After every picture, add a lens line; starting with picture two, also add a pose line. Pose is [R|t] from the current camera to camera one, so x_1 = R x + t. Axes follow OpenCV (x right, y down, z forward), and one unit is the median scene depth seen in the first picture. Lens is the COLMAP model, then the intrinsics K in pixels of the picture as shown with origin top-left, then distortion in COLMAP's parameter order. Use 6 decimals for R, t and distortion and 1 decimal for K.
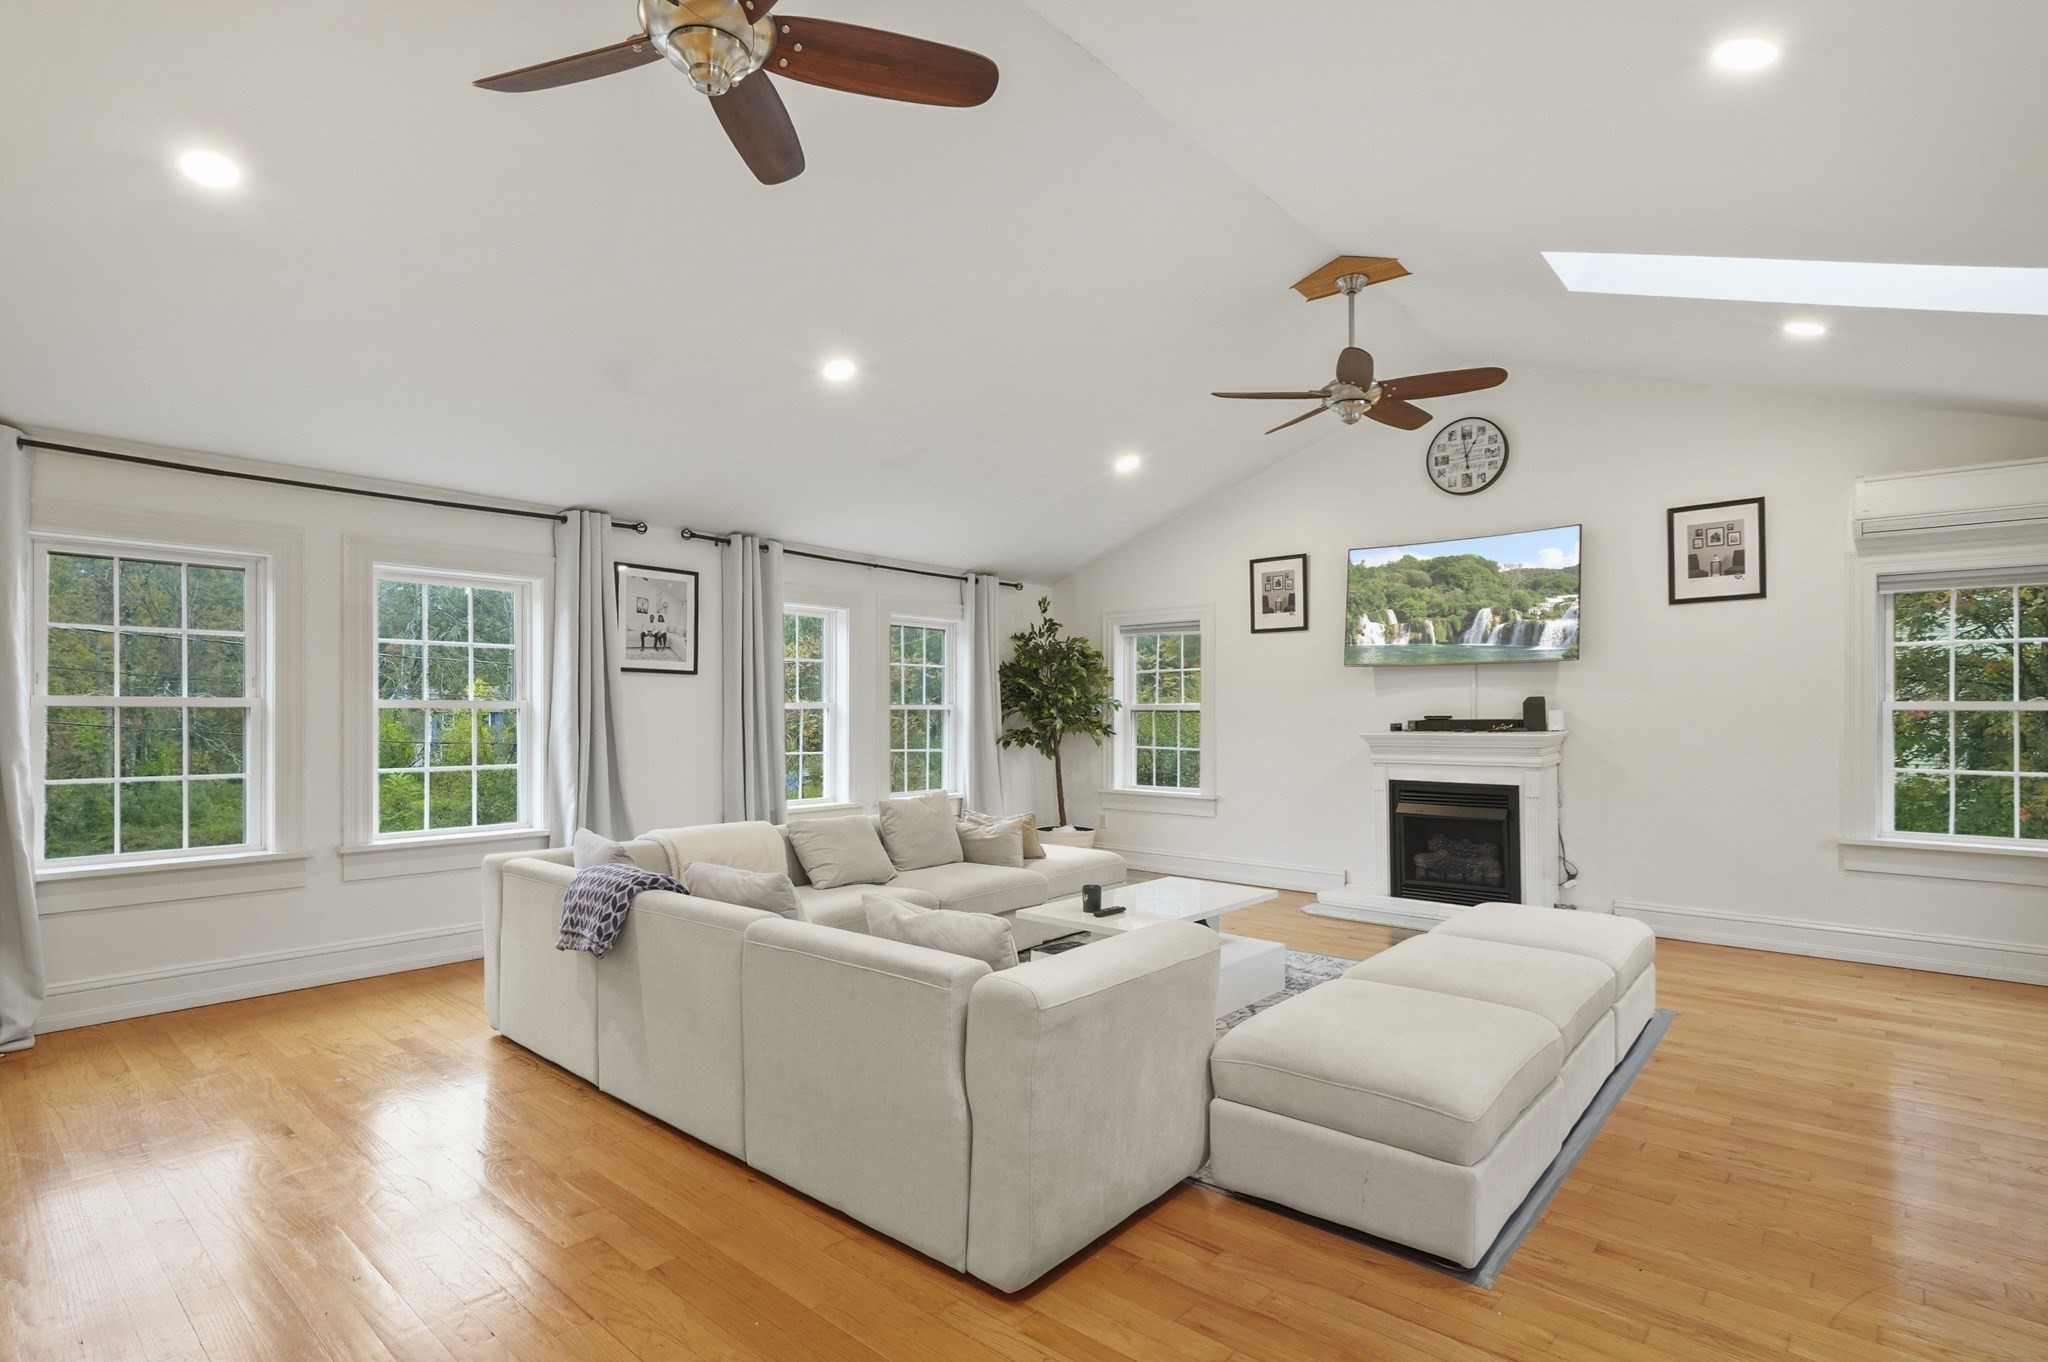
lens RADIAL K [[988.7, 0, 1027.2], [0, 988.7, 705.2], [0, 0, 1]] dist [0.000201, -0.000608]
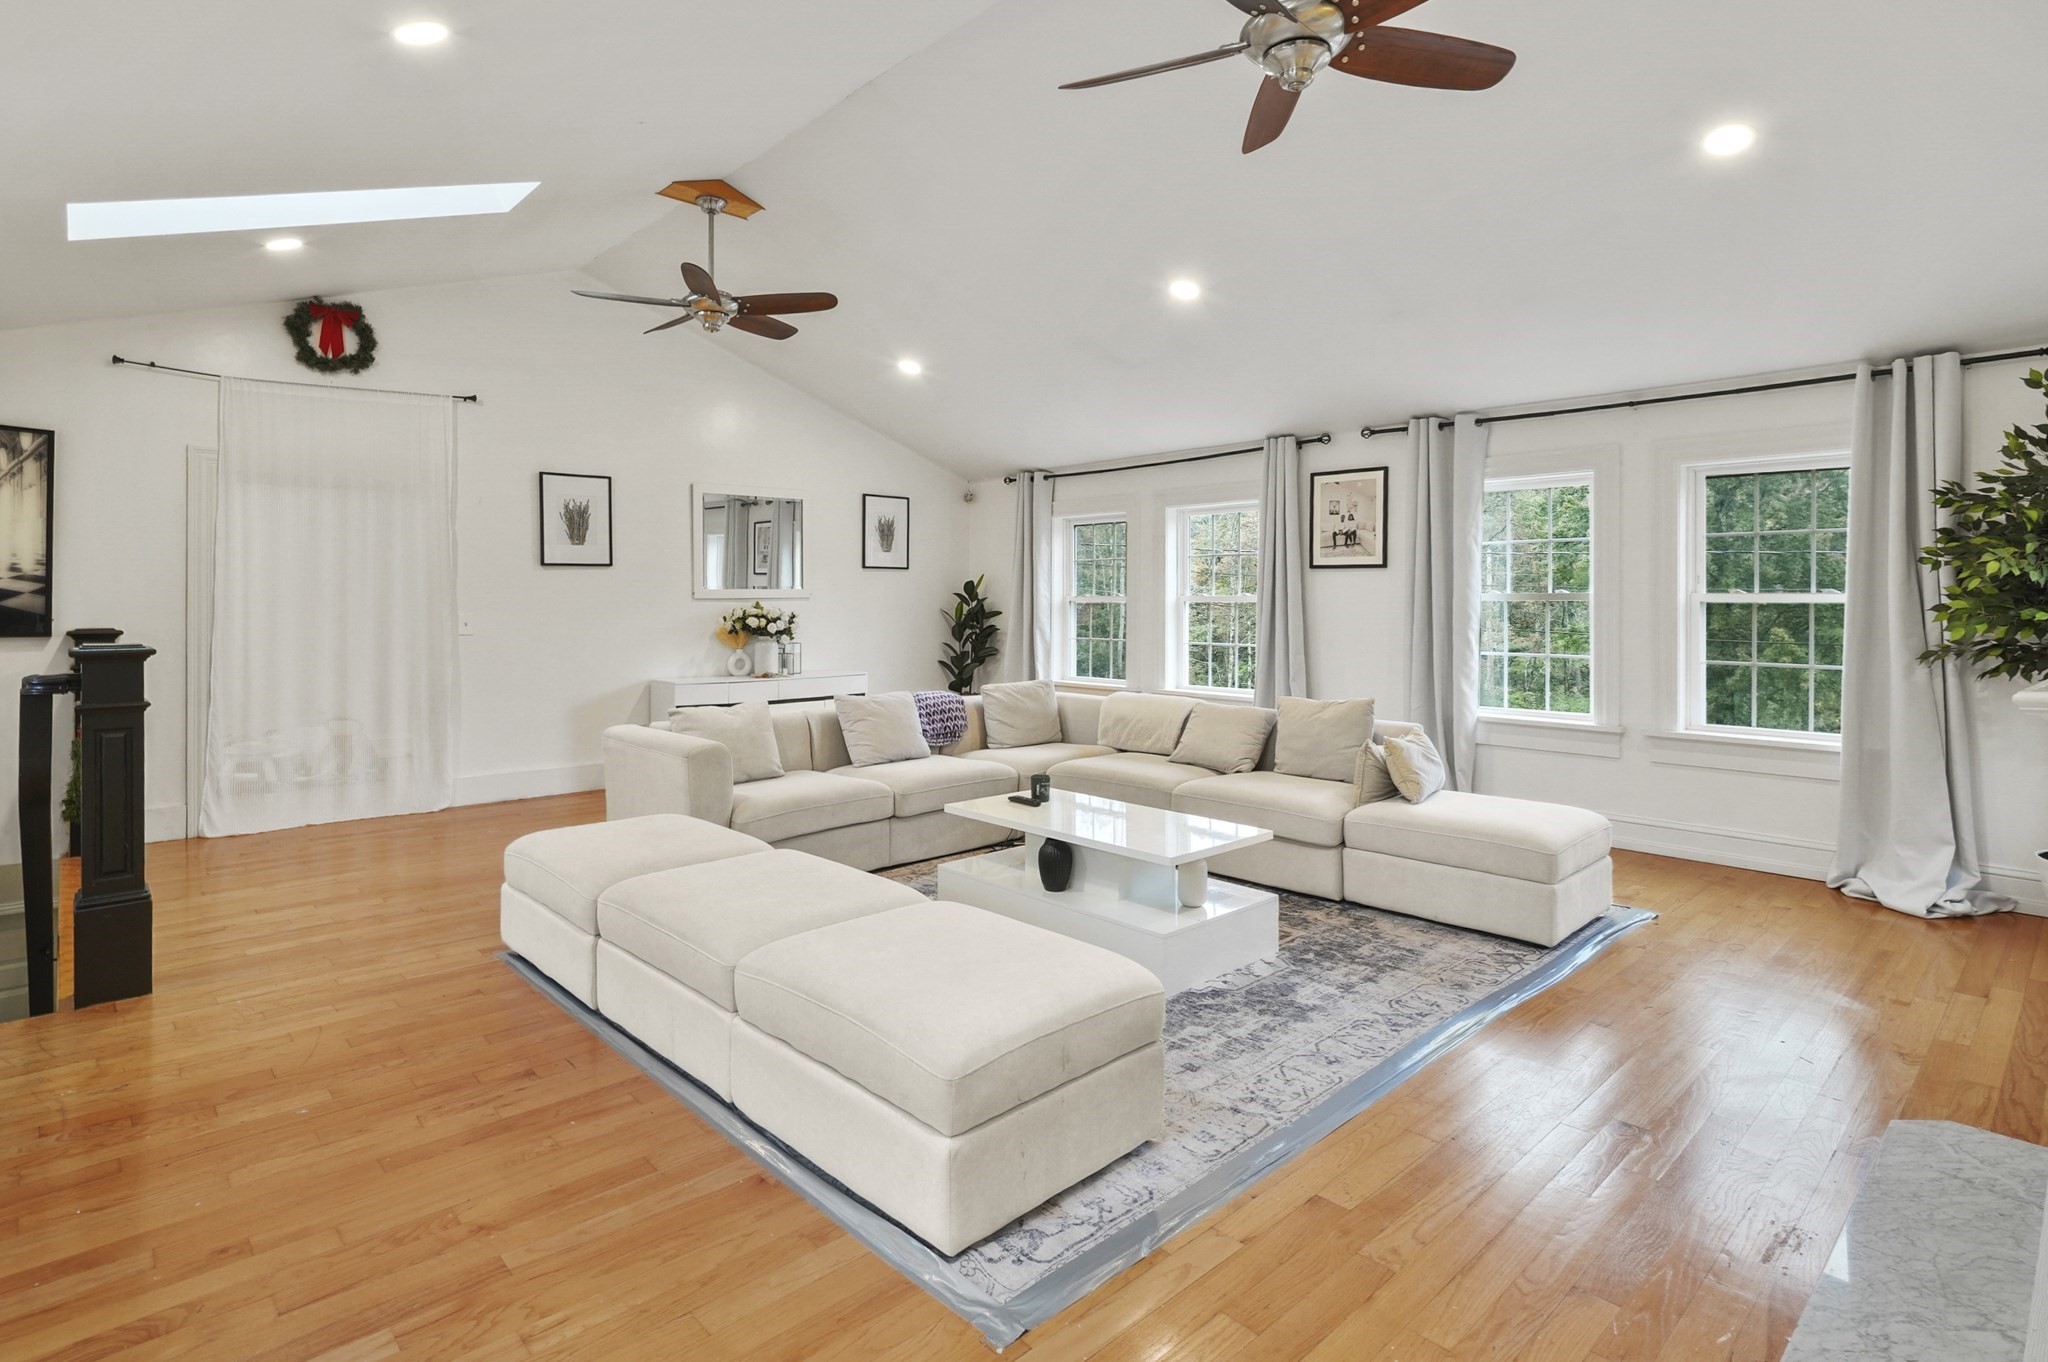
lens RADIAL K [[1034.1, 0, 1032.5], [0, 1034.1, 602.5], [0, 0, 1]] dist [0.003305, 0.000274]
pose [[-0.085116, -0.002878, -0.996367, 0.742877], [0.003805, 0.999988, -0.003214, 0.006380], [0.996364, -0.004064, -0.085104, 0.724940]]
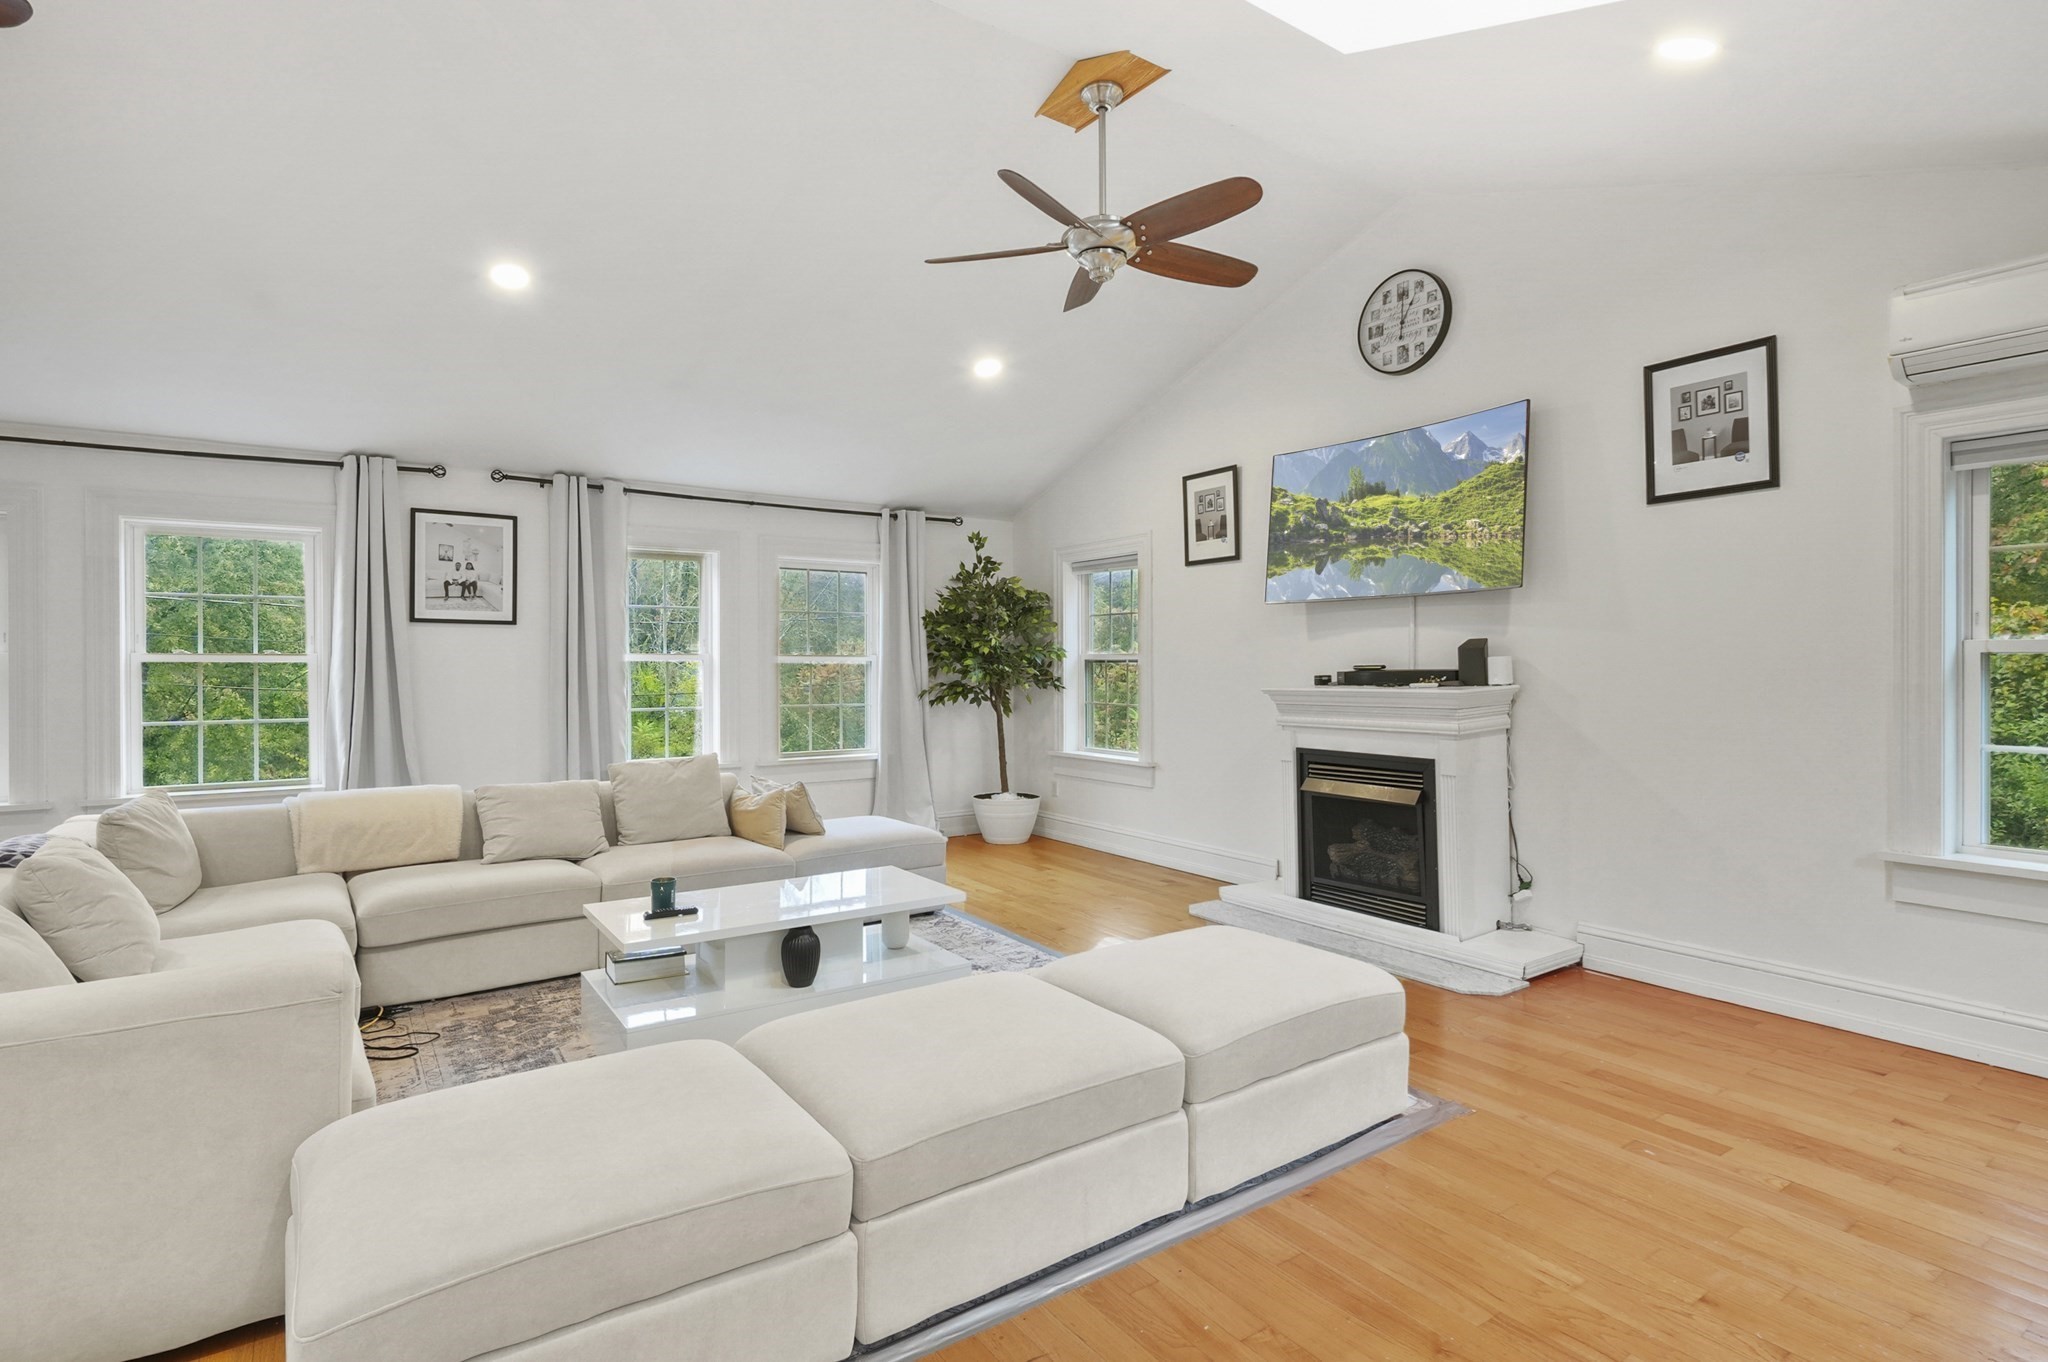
lens RADIAL K [[1008.4, 0, 1020.6], [0, 1008.4, 661.2], [0, 0, 1]] dist [0.001054, -0.001173]
pose [[0.968814, -0.005088, -0.247737, 0.367314], [0.006179, 0.999974, 0.003630, 0.003235], [0.247712, -0.005048, 0.968821, 0.185903]]
